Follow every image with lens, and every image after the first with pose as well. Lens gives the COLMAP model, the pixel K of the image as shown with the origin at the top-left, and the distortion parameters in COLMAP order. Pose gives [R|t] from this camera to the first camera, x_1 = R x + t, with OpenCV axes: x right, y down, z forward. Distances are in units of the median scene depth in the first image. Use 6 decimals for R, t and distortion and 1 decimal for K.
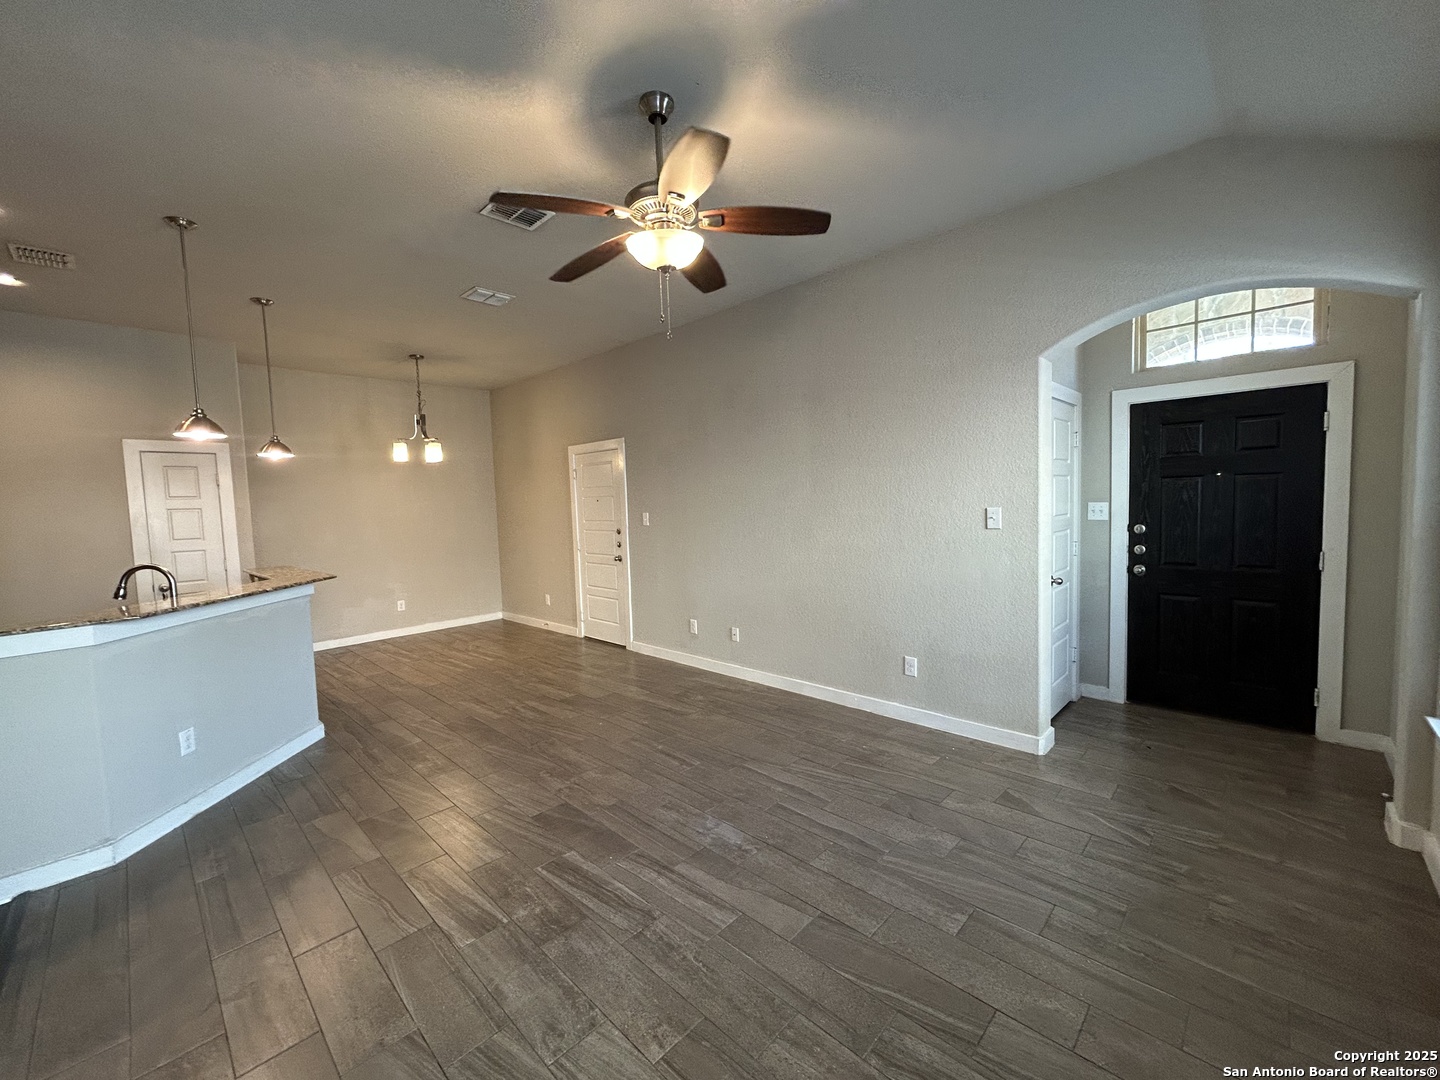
lens RADIAL K [[580.5, 0, 722.5], [0, 580.5, 538.0], [0, 0, 1]] dist [0.000282, 0.000359]
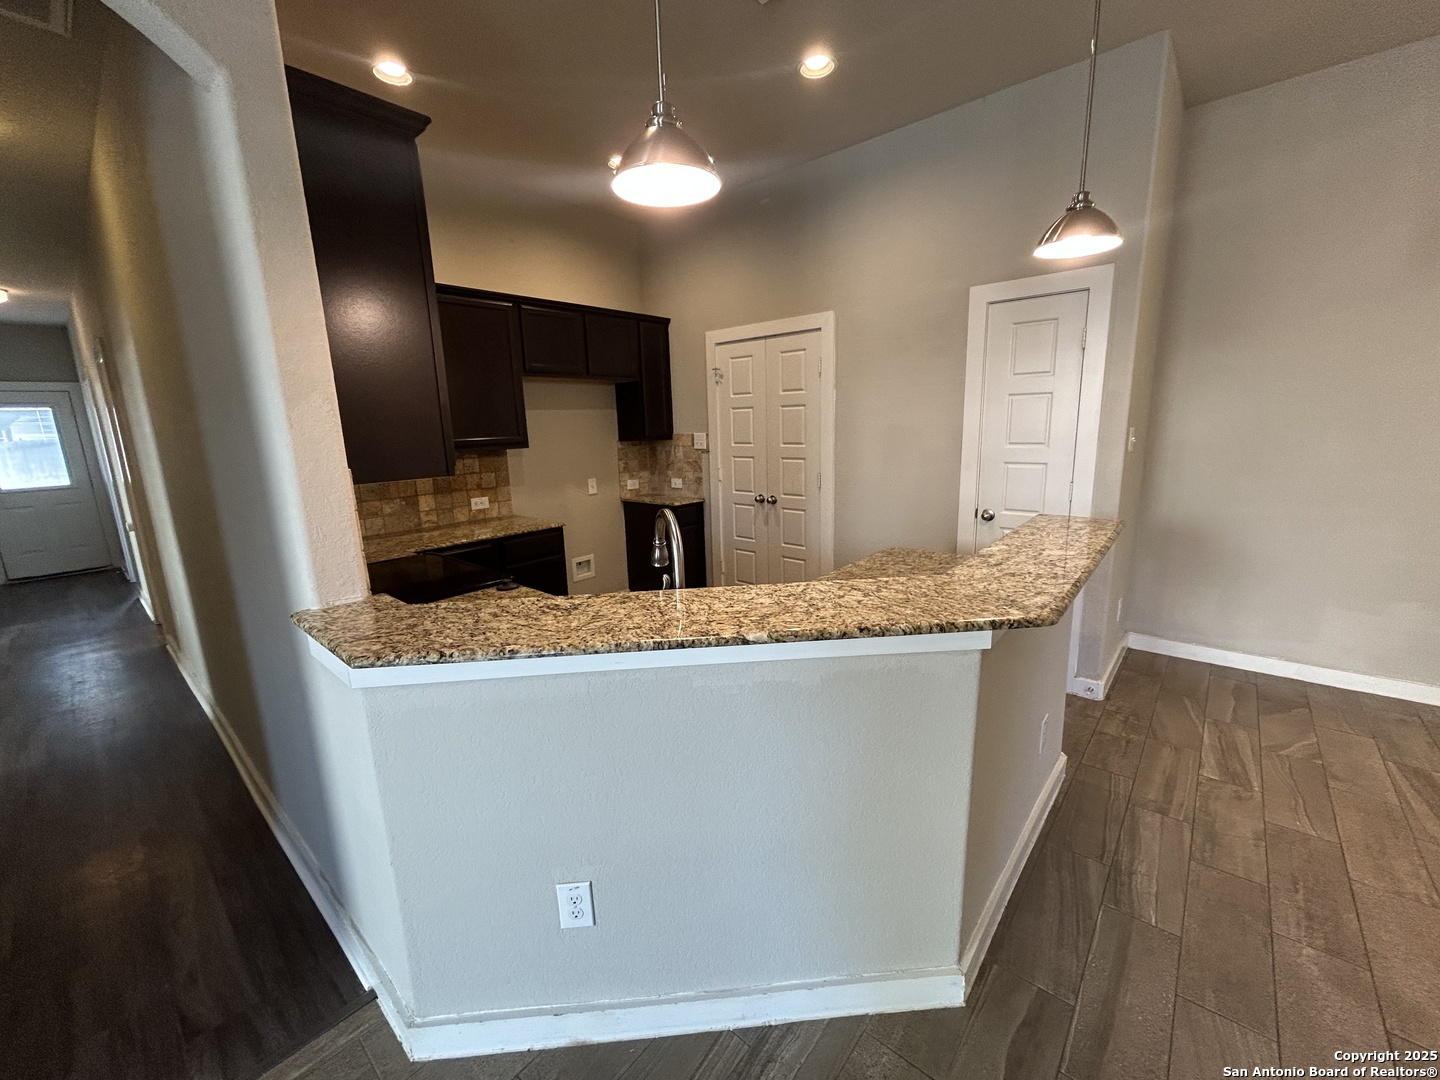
lens RADIAL K [[579.6, 0, 723.1], [0, 579.6, 538.2], [0, 0, 1]] dist [-0.005230, 0.002544]
pose [[0.050081, 0.230341, -0.971820, -0.333942], [-0.034704, 0.972855, 0.228798, -0.031708], [0.998142, 0.022268, 0.056716, 0.686880]]
